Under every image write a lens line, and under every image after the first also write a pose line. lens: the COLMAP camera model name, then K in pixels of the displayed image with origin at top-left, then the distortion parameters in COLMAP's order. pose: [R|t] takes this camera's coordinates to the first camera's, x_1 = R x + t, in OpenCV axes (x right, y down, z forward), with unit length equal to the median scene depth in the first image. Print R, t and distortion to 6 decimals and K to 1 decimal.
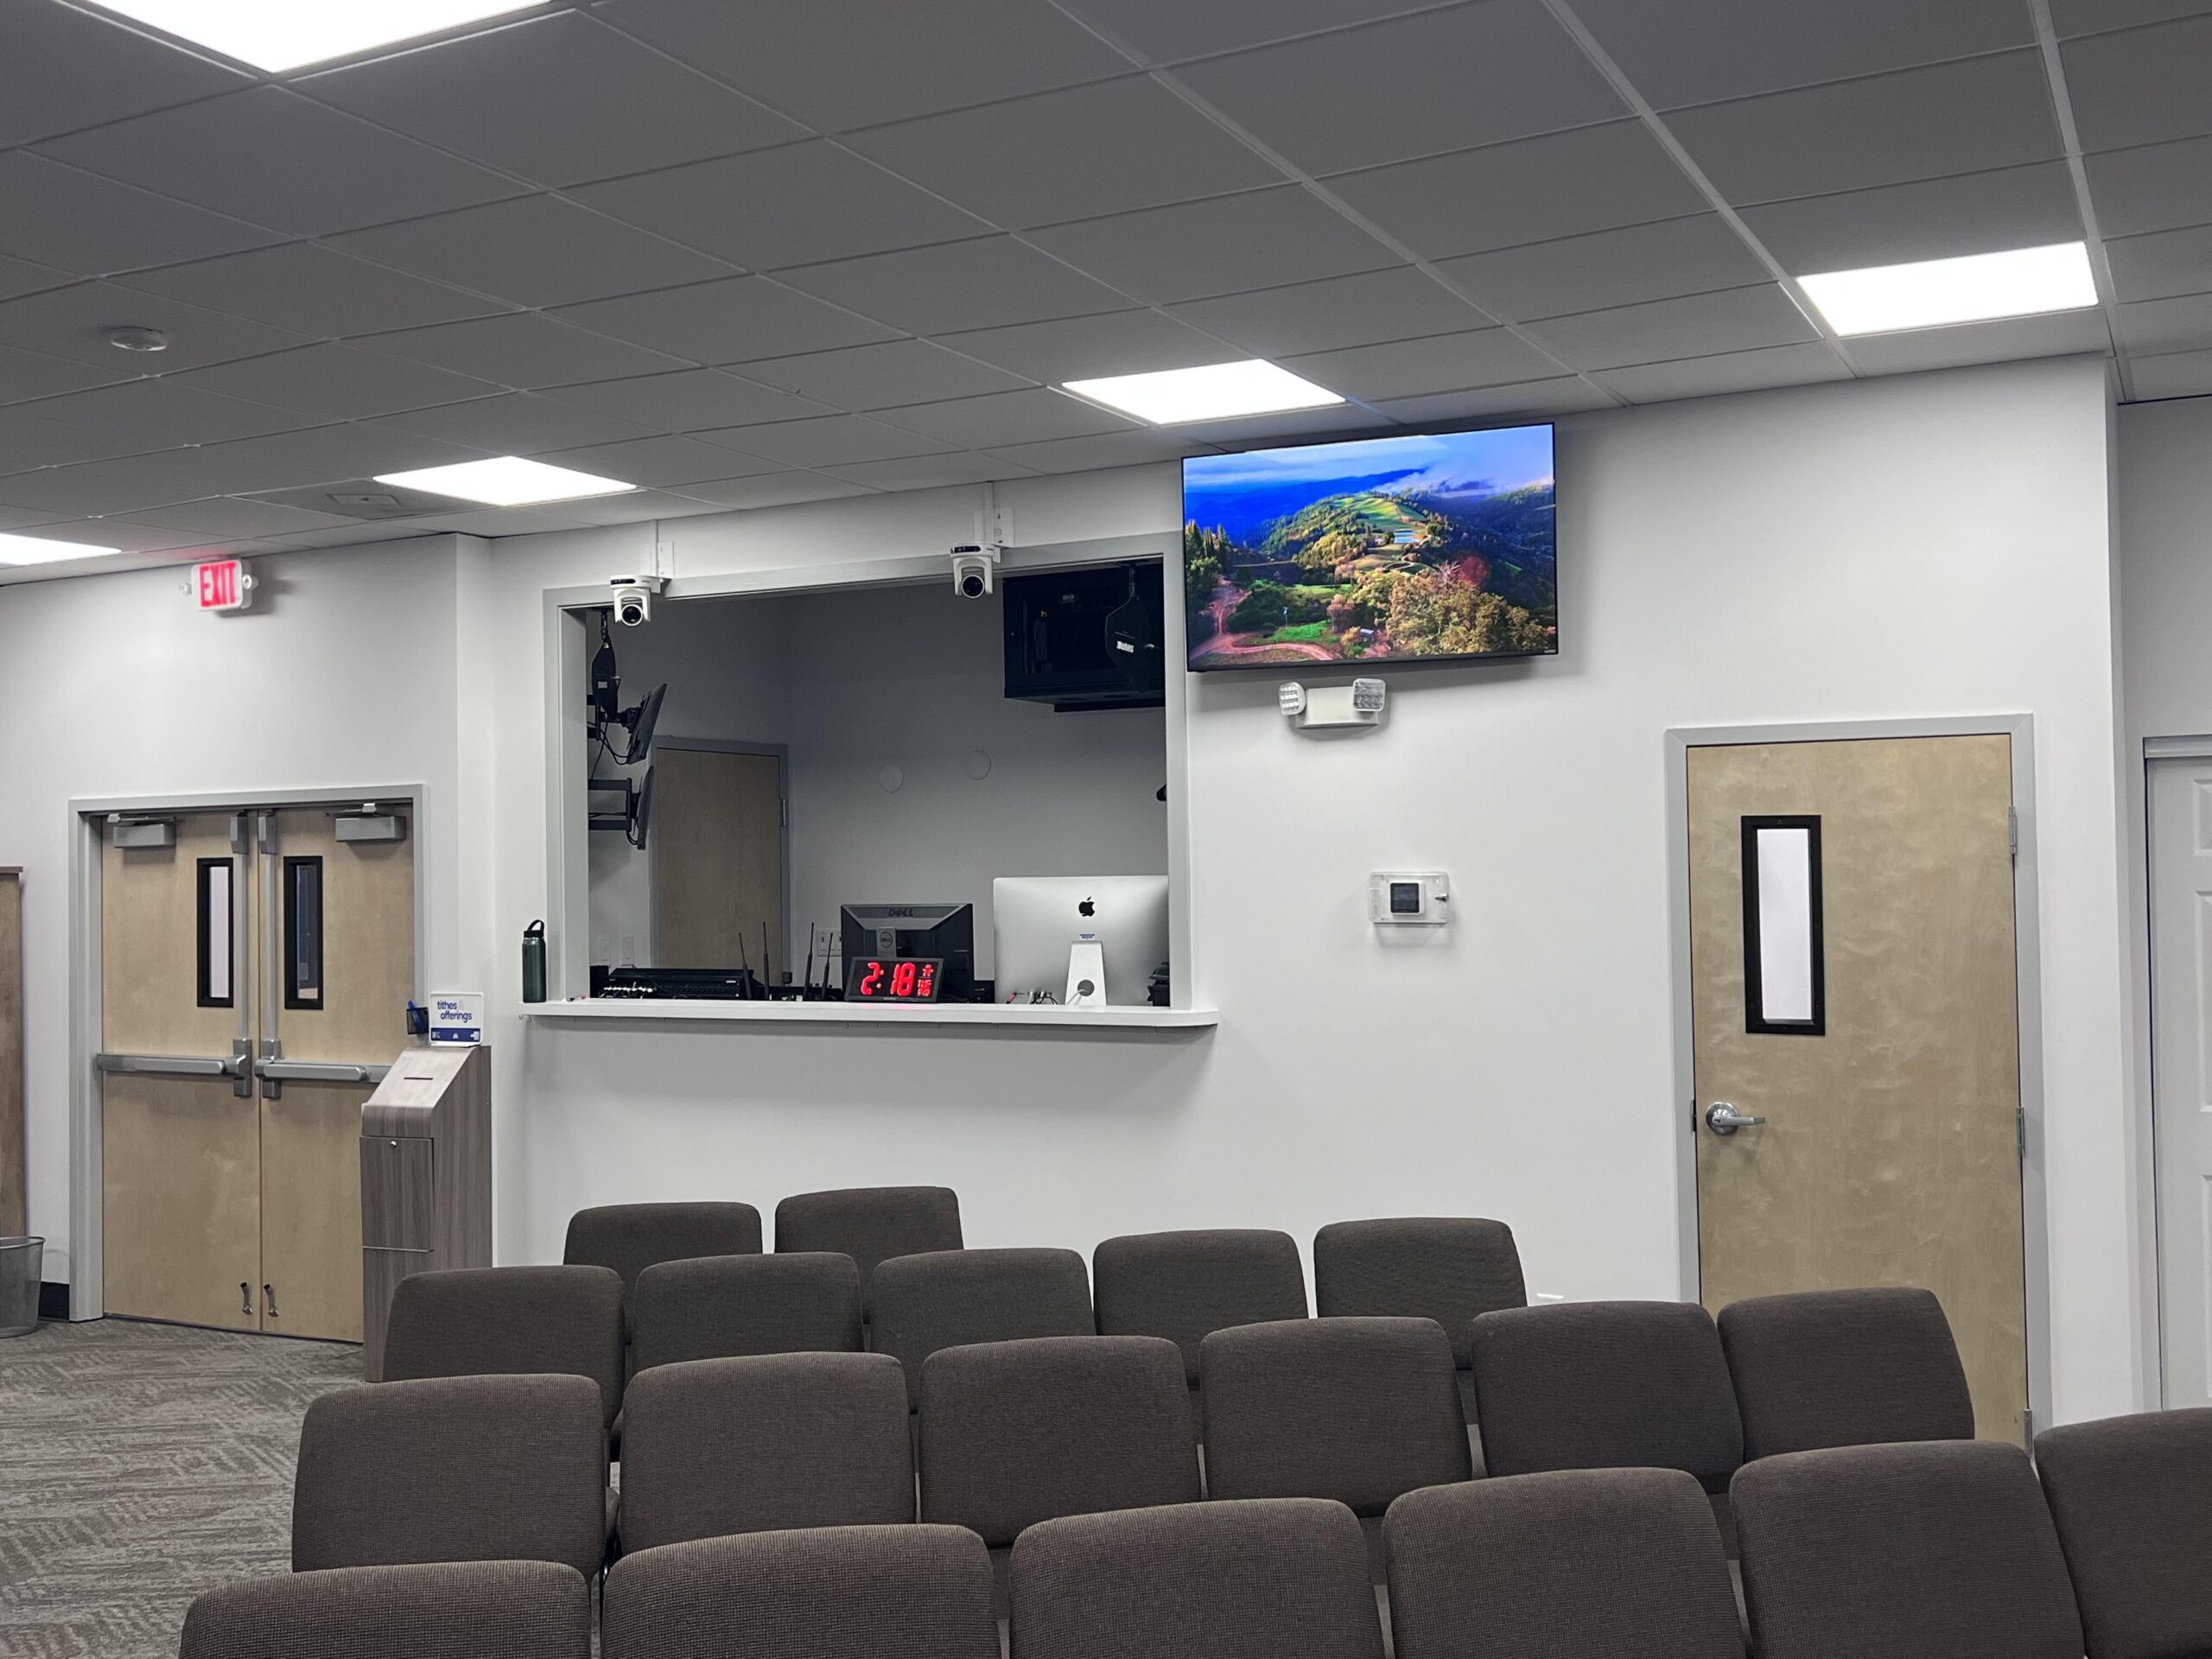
lens RADIAL K [[2168.3, 0, 1118.7], [0, 2168.3, 817.3], [0, 0, 1]] dist [0.044538, 0.000000]
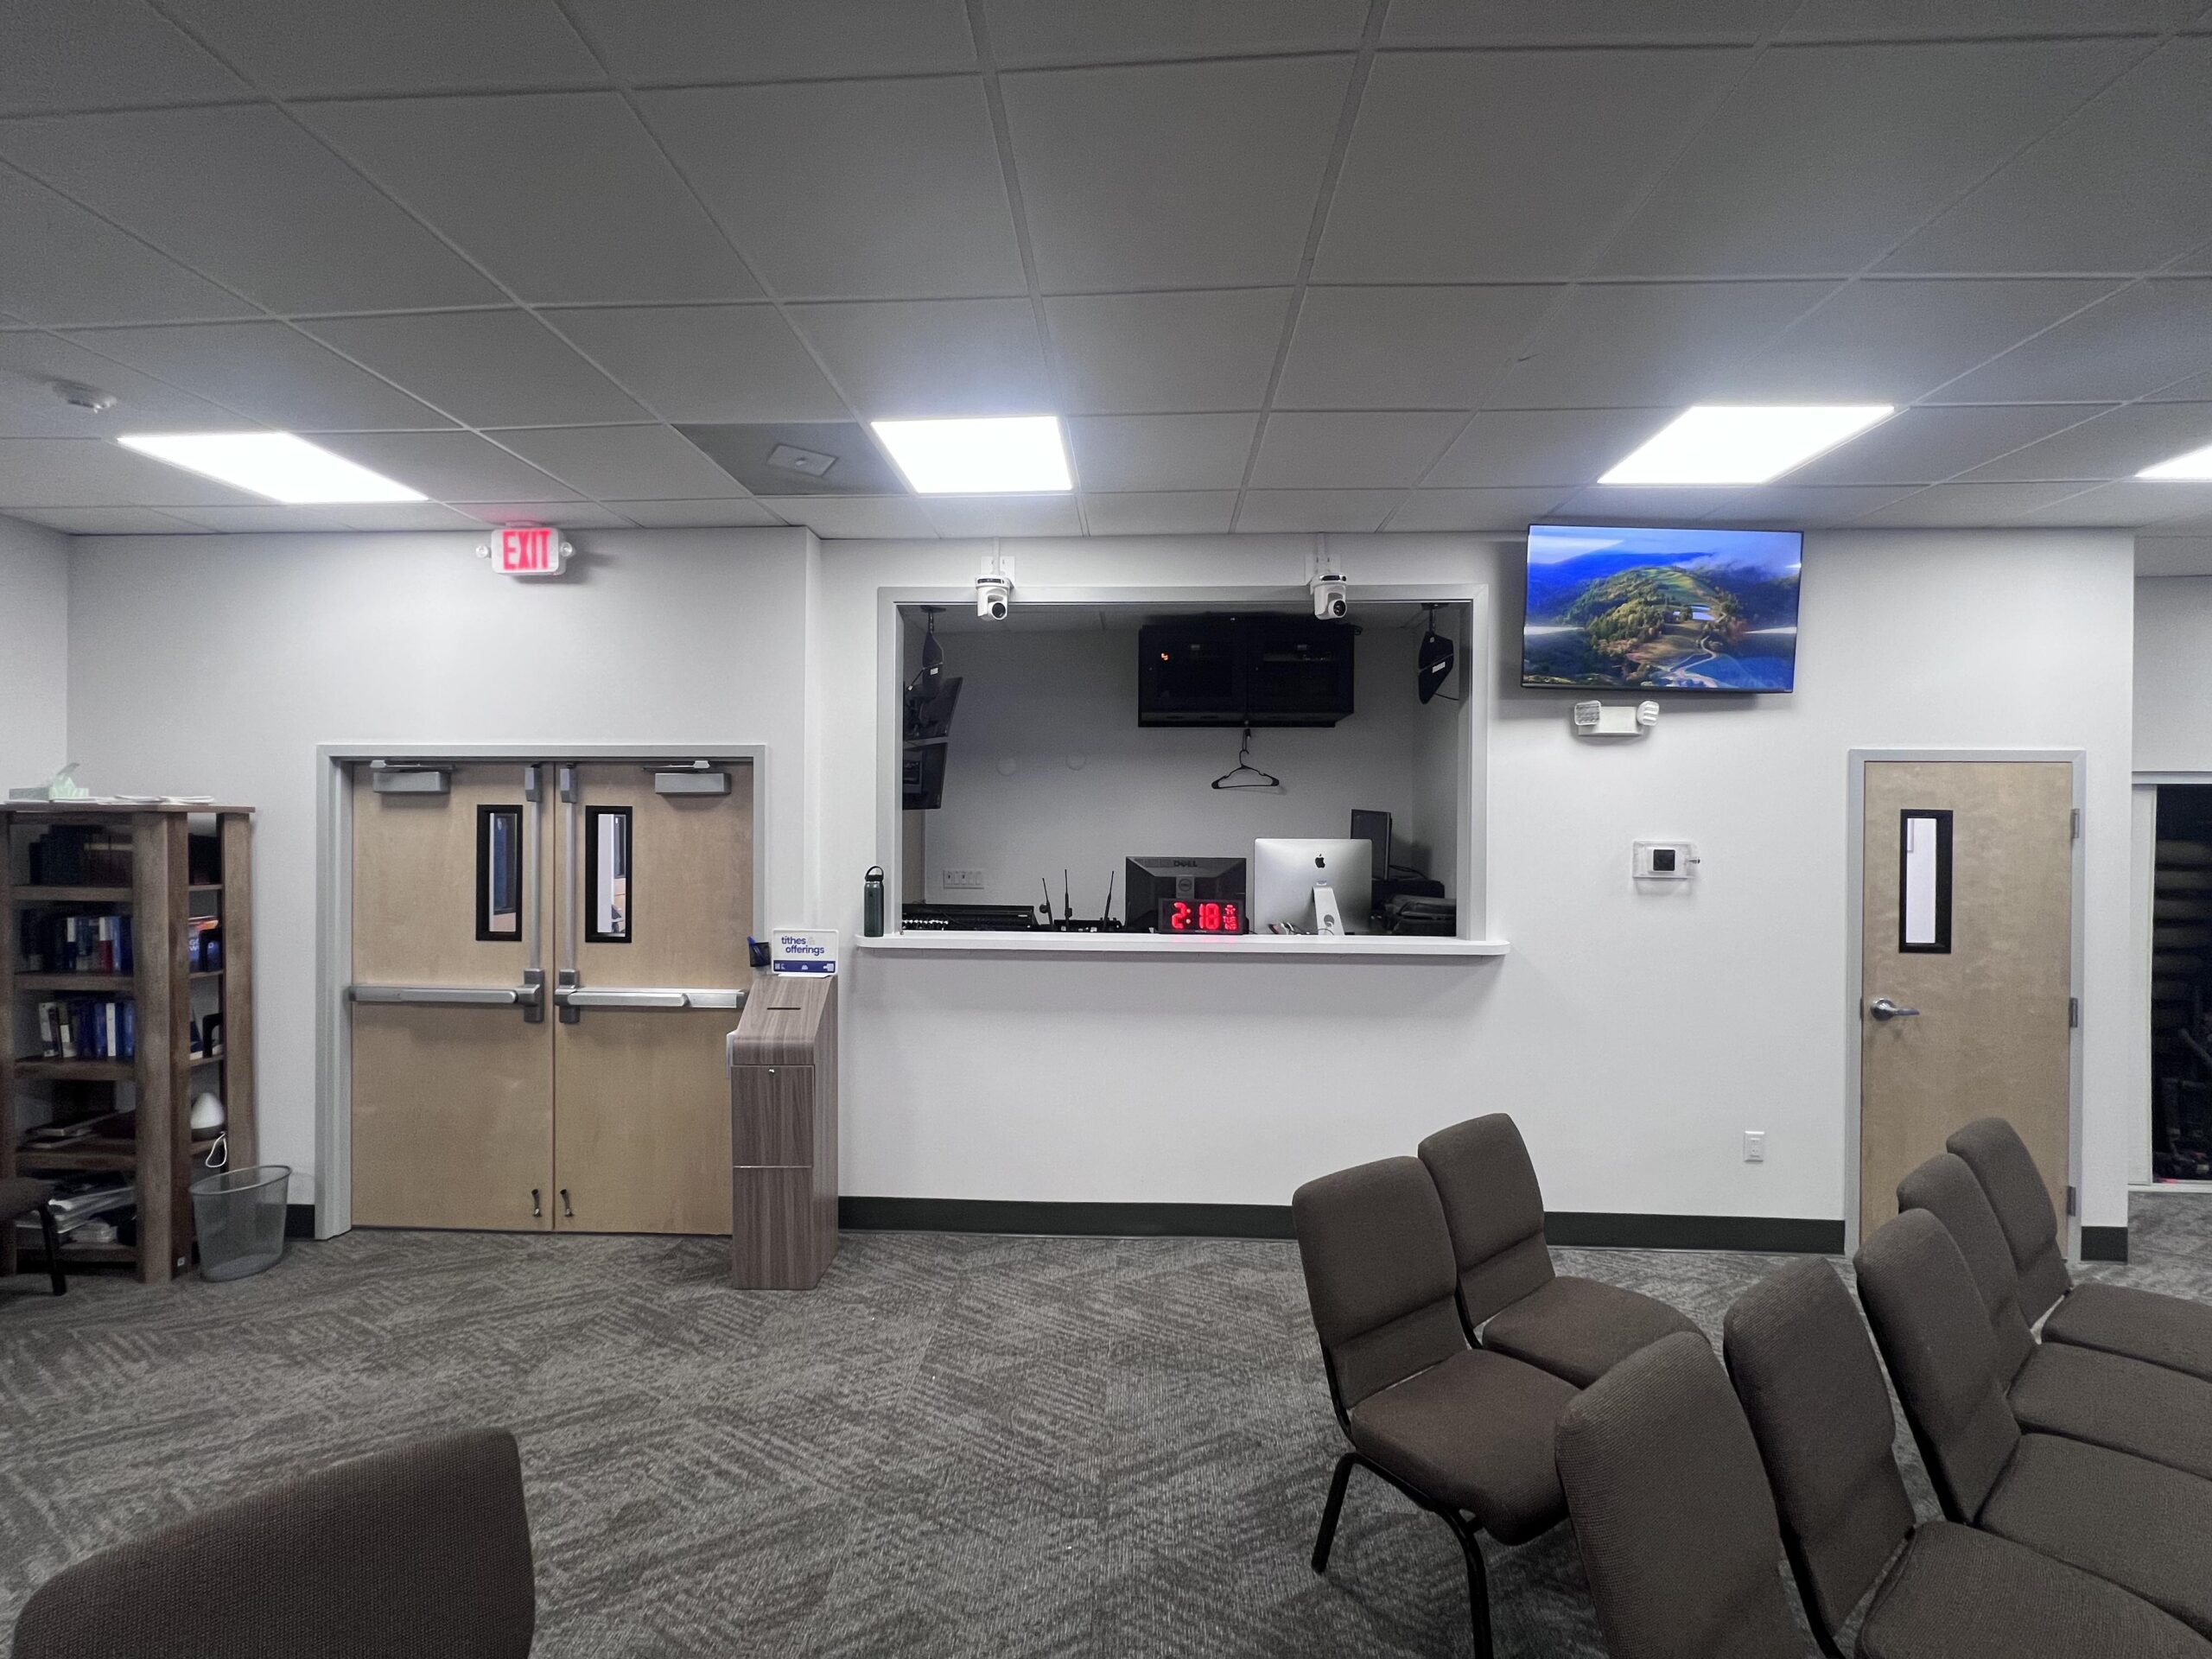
lens RADIAL K [[885.4, 0, 1098.0], [0, 885.4, 834.6], [0, 0, 1]] dist [-0.000663, 0.000122]
pose [[0.904819, 0.022006, 0.425228, -0.388605], [-0.031078, 0.999413, 0.014408, 0.020759], [-0.424662, -0.026252, 0.904971, 0.553321]]
